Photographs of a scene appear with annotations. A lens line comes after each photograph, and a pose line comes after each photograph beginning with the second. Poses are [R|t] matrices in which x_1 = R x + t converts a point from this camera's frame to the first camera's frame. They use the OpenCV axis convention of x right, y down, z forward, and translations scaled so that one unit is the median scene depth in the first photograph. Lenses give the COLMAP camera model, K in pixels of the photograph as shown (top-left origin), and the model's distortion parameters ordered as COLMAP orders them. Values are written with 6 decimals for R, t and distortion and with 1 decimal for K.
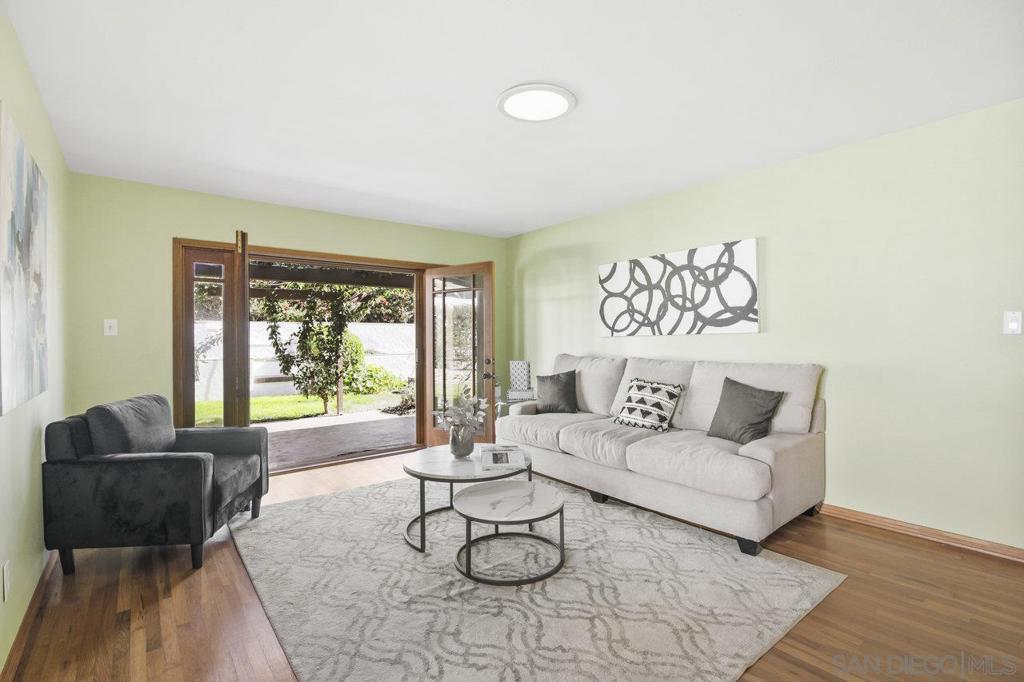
lens RADIAL K [[470.0, 0, 512.0], [0, 470.0, 341.0], [0, 0, 1]] dist [-0.022135, 0.000024]
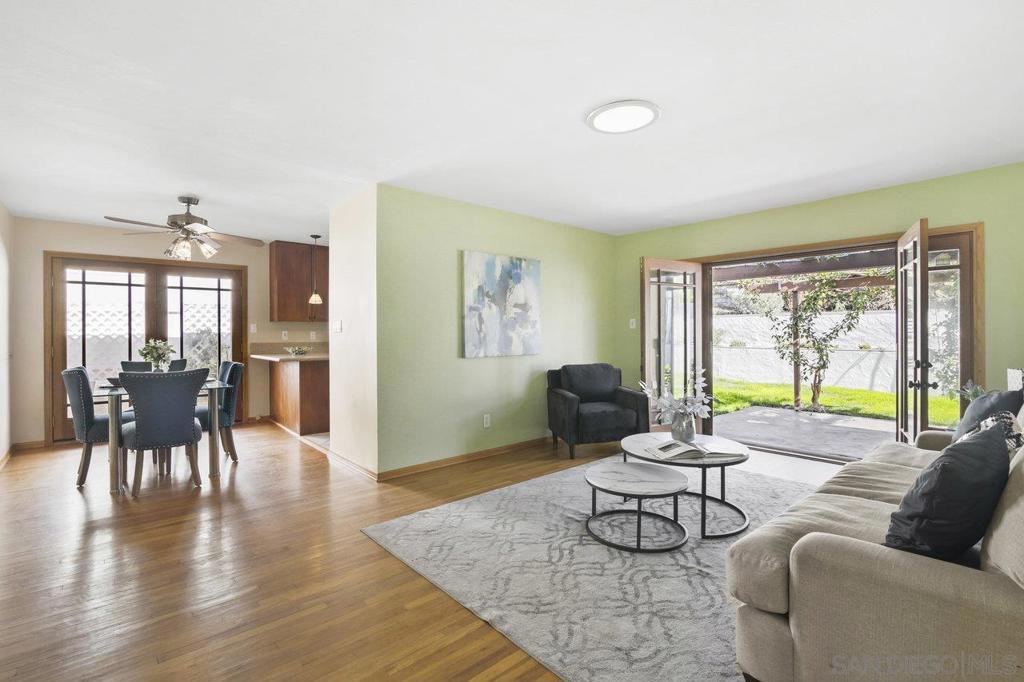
lens RADIAL K [[468.1, 0, 508.5], [0, 468.1, 333.2], [0, 0, 1]] dist [-0.022040, -0.000043]
pose [[0.045811, 0.008277, -0.998916, 0.513047], [-0.001390, 0.999965, 0.008222, -0.005622], [0.998949, 0.001011, 0.045820, 0.309438]]
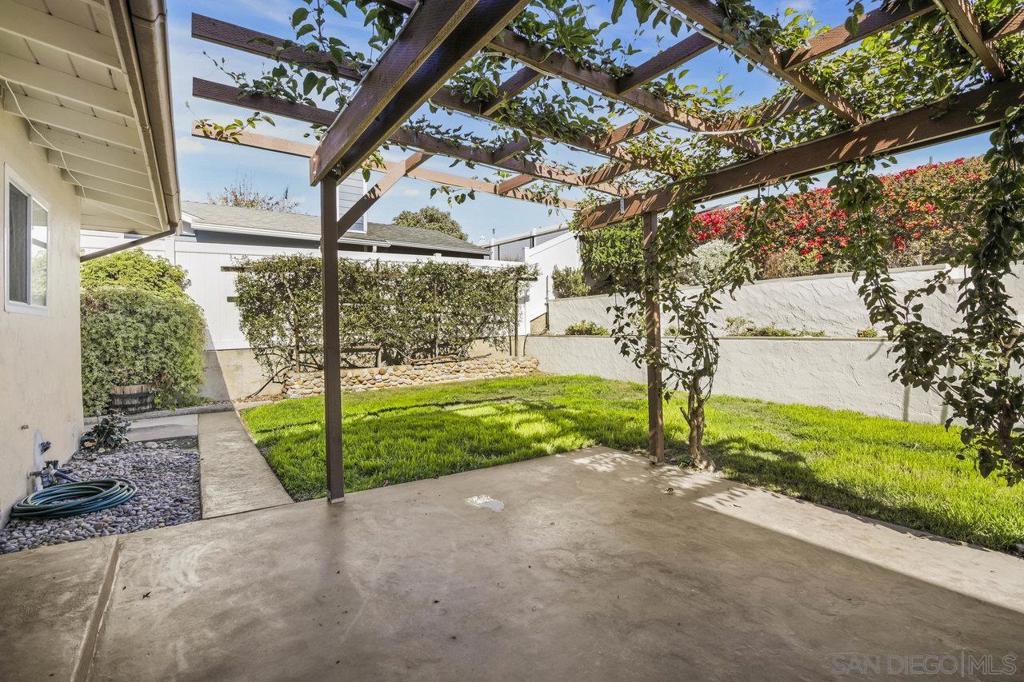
lens RADIAL K [[468.1, 0, 508.5], [0, 468.1, 333.2], [0, 0, 1]] dist [-0.022040, -0.000043]
pose [[-0.072027, 0.018602, -0.997229, -0.239696], [0.008349, 0.999802, 0.018047, 0.042656], [0.997368, -0.007026, -0.072168, 1.175634]]
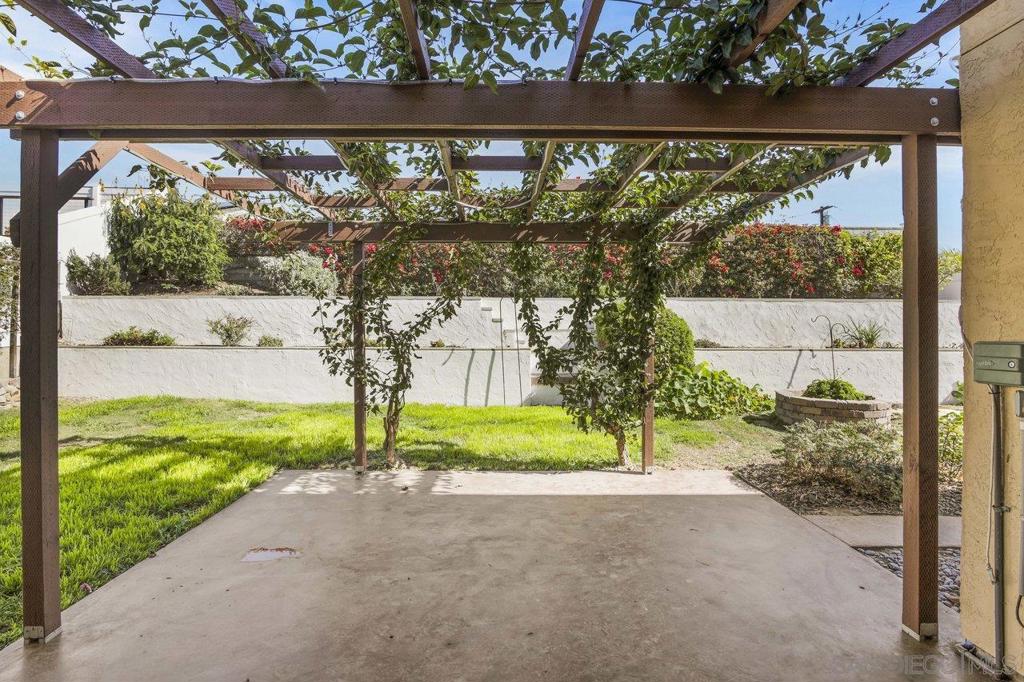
lens RADIAL K [[486.7, 0, 501.2], [0, 486.7, 327.4], [0, 0, 1]] dist [-0.023936, -0.000037]
pose [[0.785496, 0.011711, -0.618755, -0.289693], [-0.013258, 0.999910, 0.002095, 0.008727], [0.618724, 0.006558, 0.785581, 0.839843]]
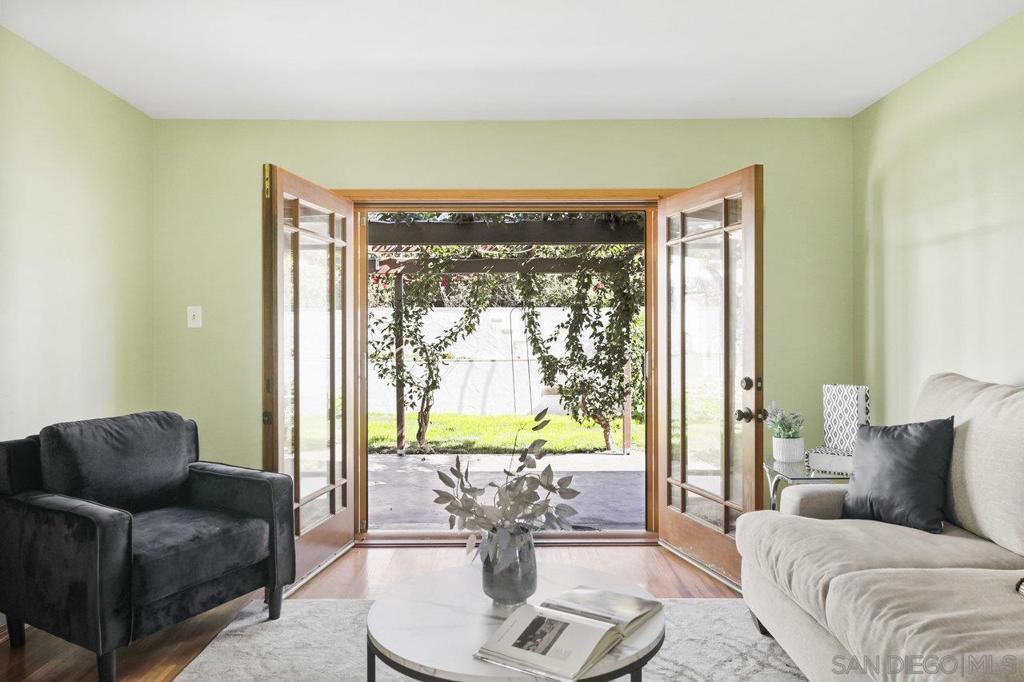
lens RADIAL K [[712.0, 0, 513.1], [0, 712.0, 338.2], [0, 0, 1]] dist [0.001584, 0.003846]
pose [[0.785477, 0.008892, -0.618827, 0.170831], [-0.006593, 0.999960, 0.005999, -0.003269], [0.618856, -0.000632, 0.785504, 0.263504]]
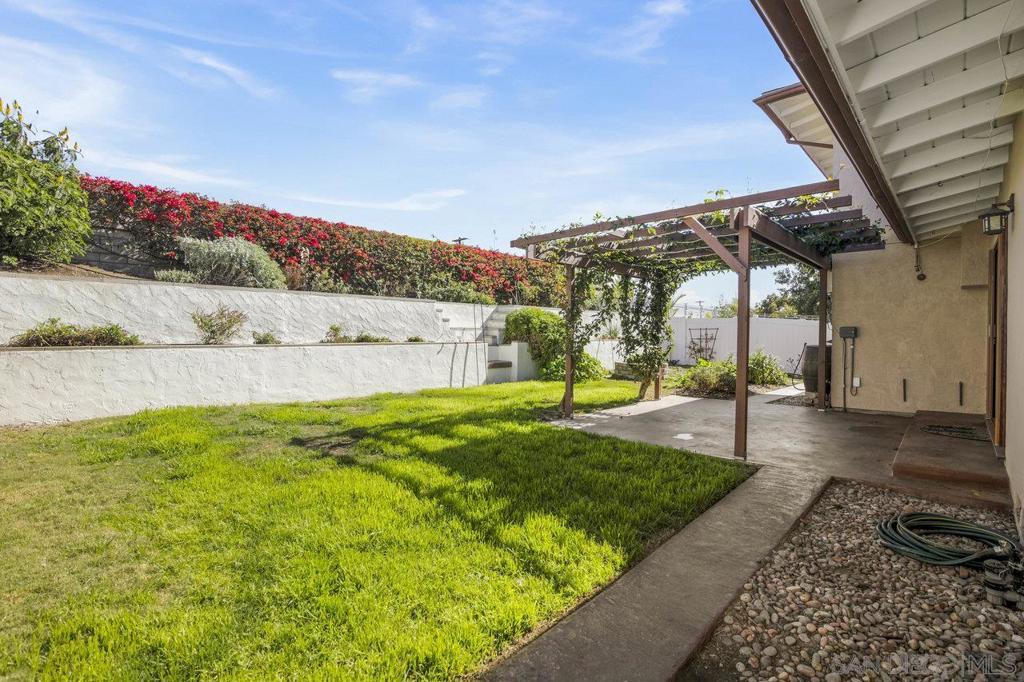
lens RADIAL K [[468.1, 0, 508.5], [0, 468.1, 333.2], [0, 0, 1]] dist [-0.022040, -0.000043]
pose [[0.990888, 0.015322, 0.133814, -1.356923], [-0.015344, 0.999882, -0.000867, 0.043208], [-0.133812, -0.001194, 0.991006, 0.130537]]
